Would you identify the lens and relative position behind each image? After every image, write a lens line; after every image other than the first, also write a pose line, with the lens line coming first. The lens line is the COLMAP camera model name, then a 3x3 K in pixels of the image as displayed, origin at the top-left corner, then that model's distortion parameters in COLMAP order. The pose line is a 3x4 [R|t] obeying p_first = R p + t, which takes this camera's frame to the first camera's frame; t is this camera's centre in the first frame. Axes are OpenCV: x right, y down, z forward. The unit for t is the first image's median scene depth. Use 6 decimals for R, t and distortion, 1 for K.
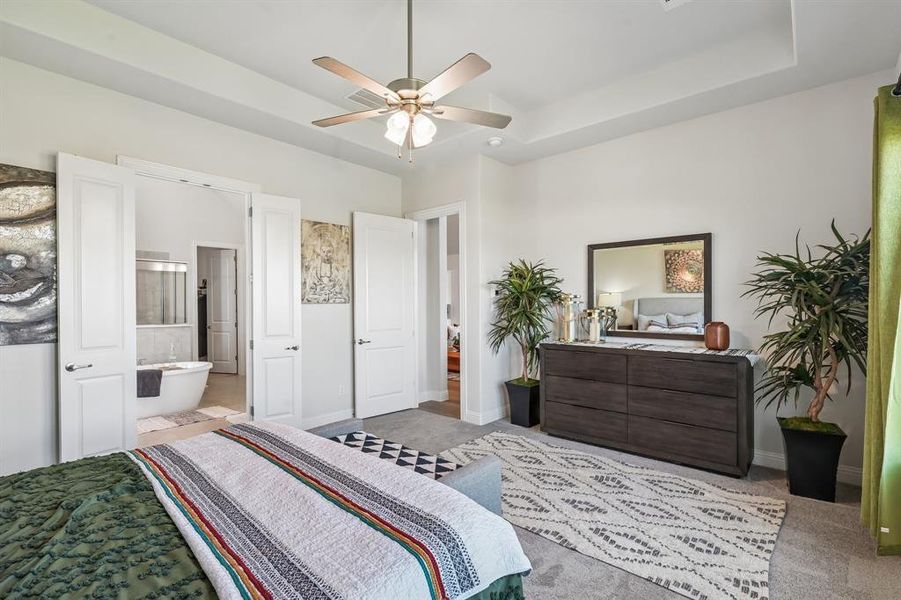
lens RADIAL K [[396.4, 0, 450.5], [0, 396.4, 300.0], [0, 0, 1]] dist [0.001290, 0.000060]
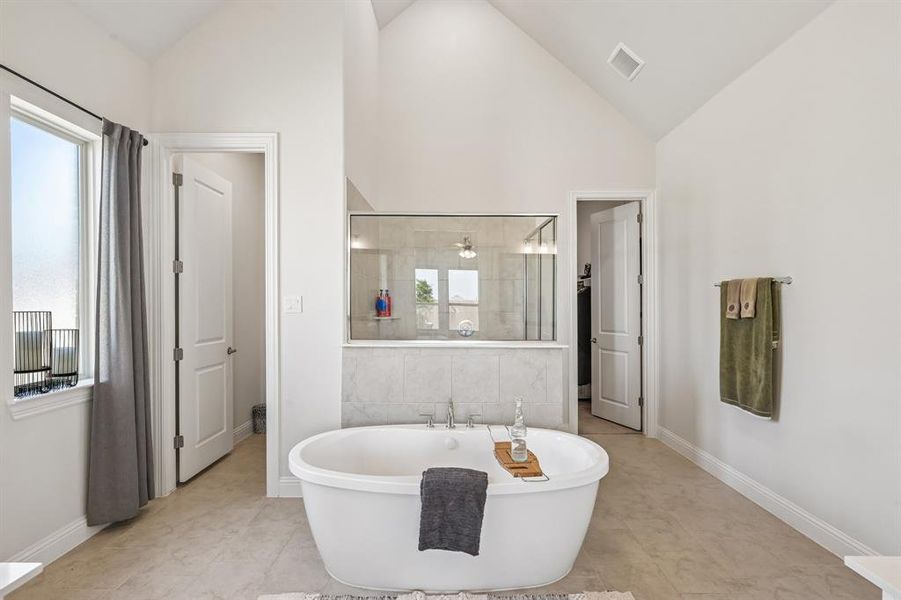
lens RADIAL K [[438.3, 0, 450.5], [0, 438.3, 300.0], [0, 0, 1]] dist [0.003313, 0.000505]
pose [[0.654798, -0.000599, -0.755804, -0.264312], [-0.000444, 0.999999, -0.001177, 0.006697], [0.755804, 0.001106, 0.654797, 0.423375]]
